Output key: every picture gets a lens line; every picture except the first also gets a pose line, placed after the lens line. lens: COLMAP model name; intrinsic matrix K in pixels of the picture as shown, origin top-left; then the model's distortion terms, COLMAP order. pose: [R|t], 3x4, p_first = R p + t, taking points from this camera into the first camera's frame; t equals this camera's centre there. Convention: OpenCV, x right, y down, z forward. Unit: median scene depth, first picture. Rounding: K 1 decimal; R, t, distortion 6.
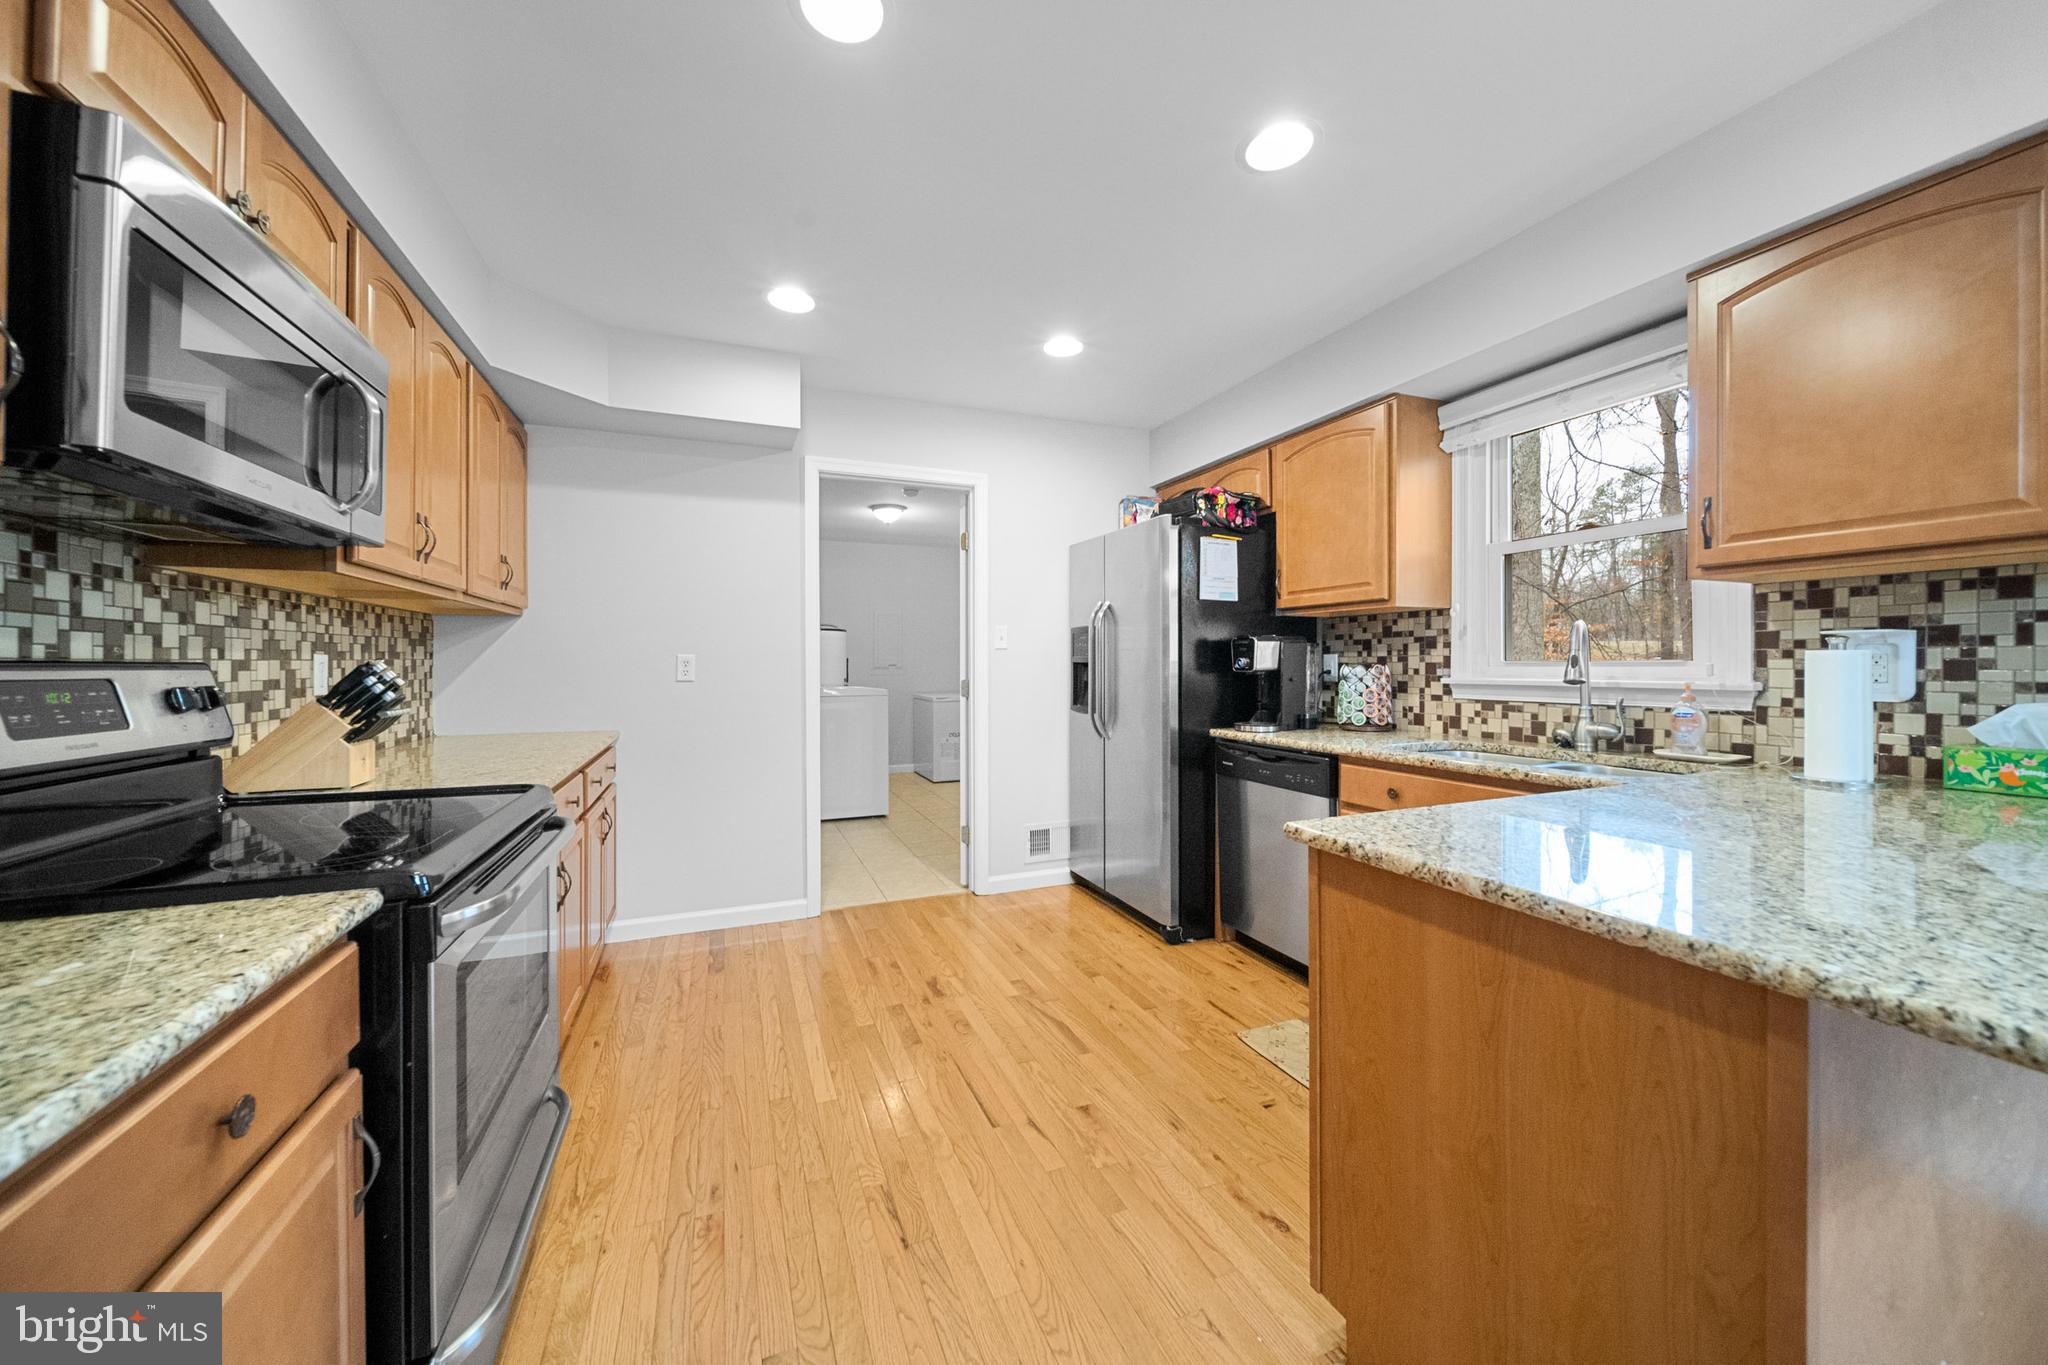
lens RADIAL K [[730.2, 0, 1015.0], [0, 730.2, 665.7], [0, 0, 1]] dist [-0.001160, -0.001478]
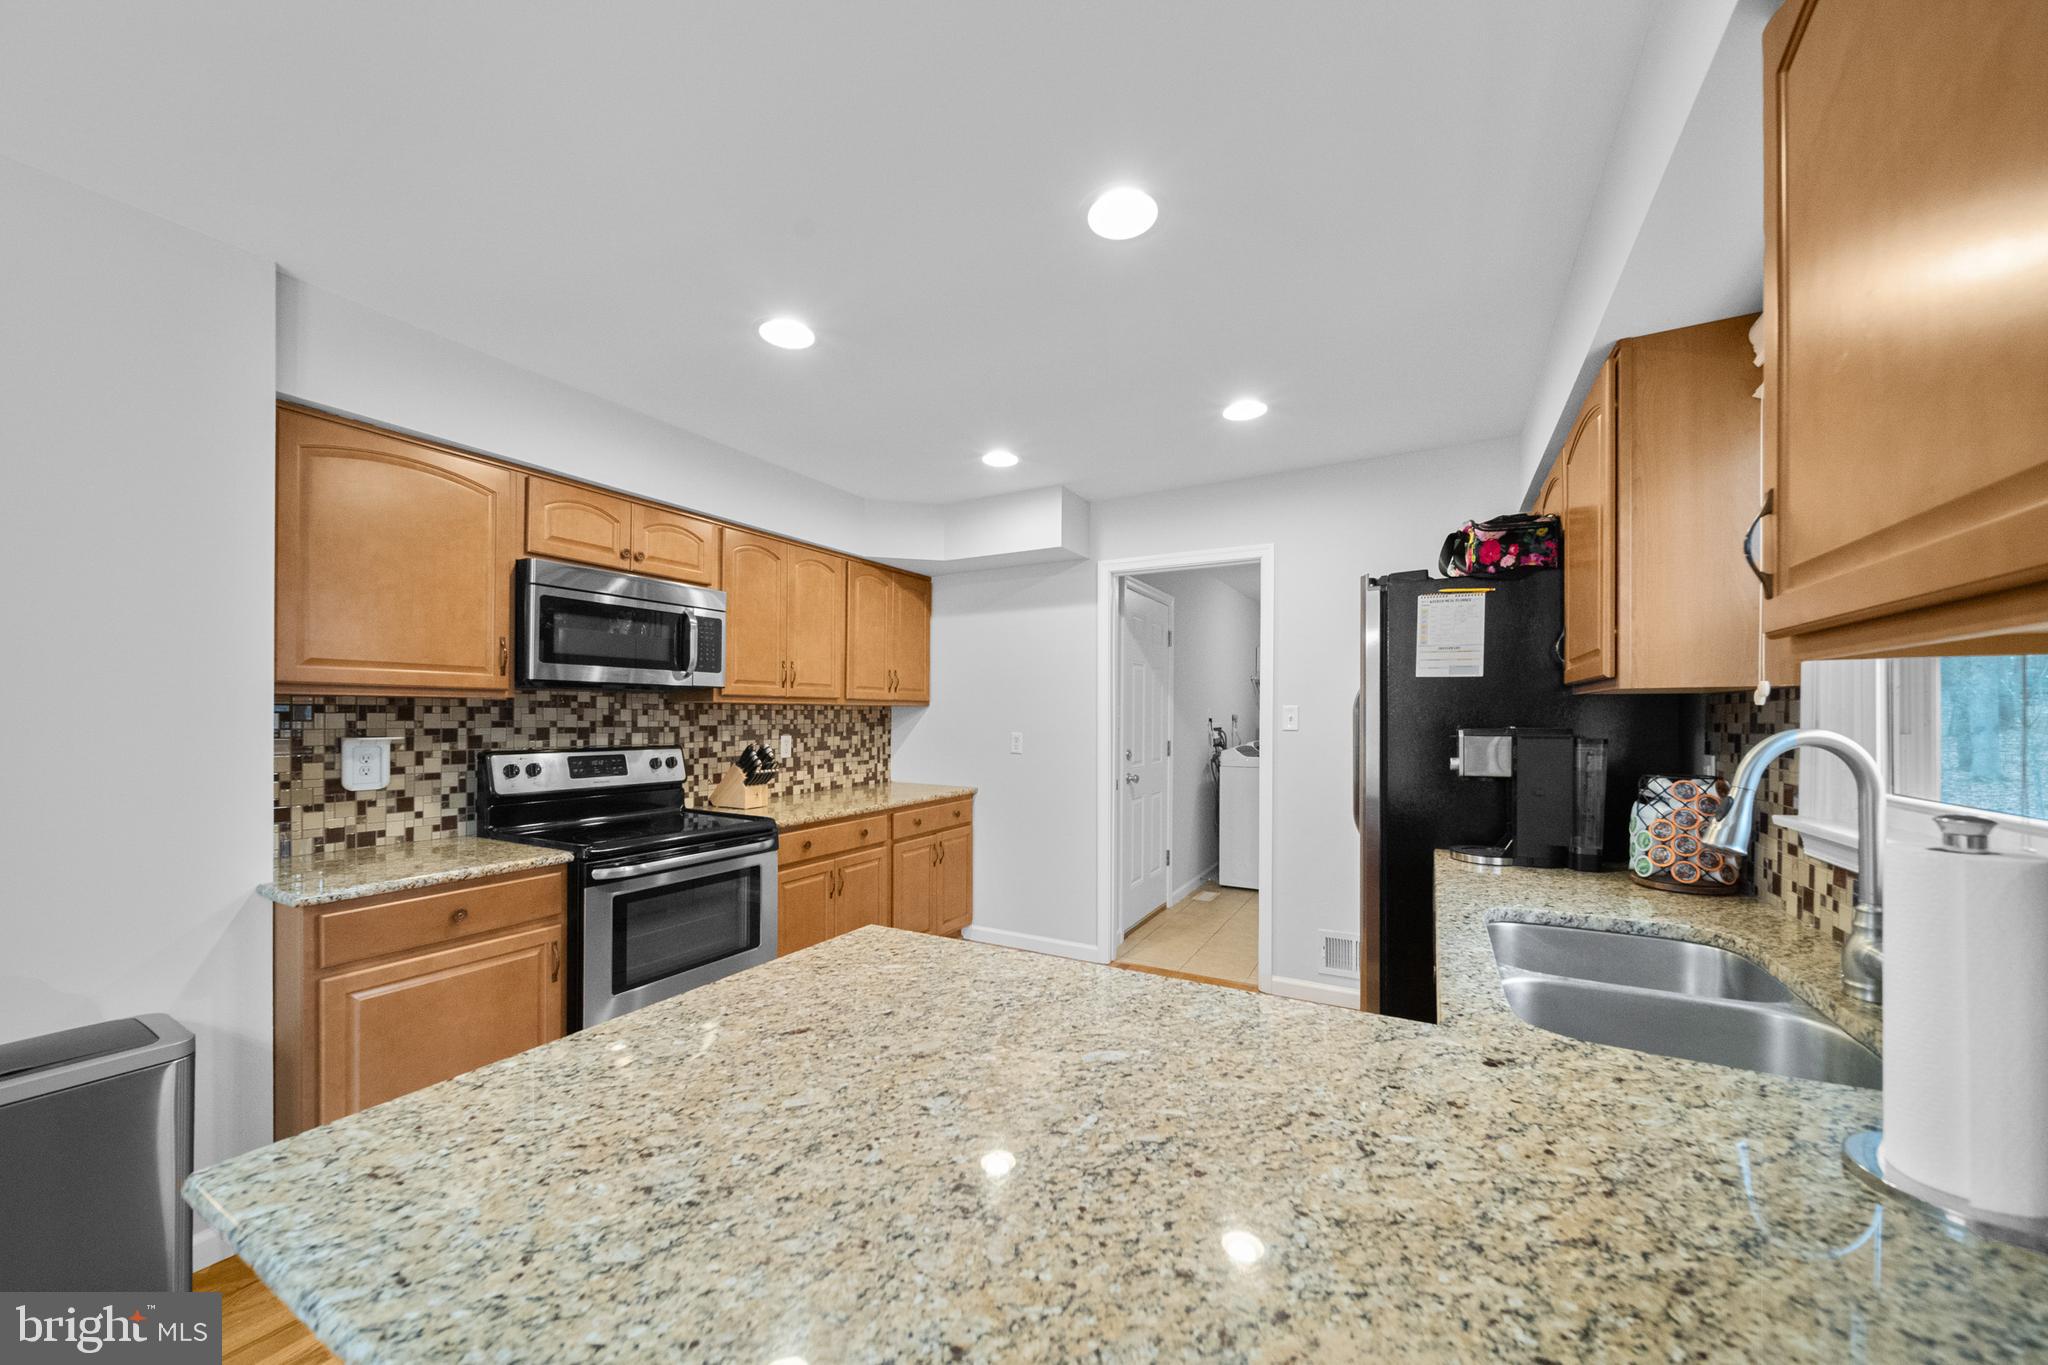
lens RADIAL K [[730.2, 0, 1011.0], [0, 730.2, 716.5], [0, 0, 1]] dist [-0.001160, -0.001478]
pose [[0.624469, 0.004950, -0.781034, 0.643976], [-0.007135, 0.999974, 0.000633, -0.051963], [0.781017, 0.005178, 0.624488, 0.209315]]
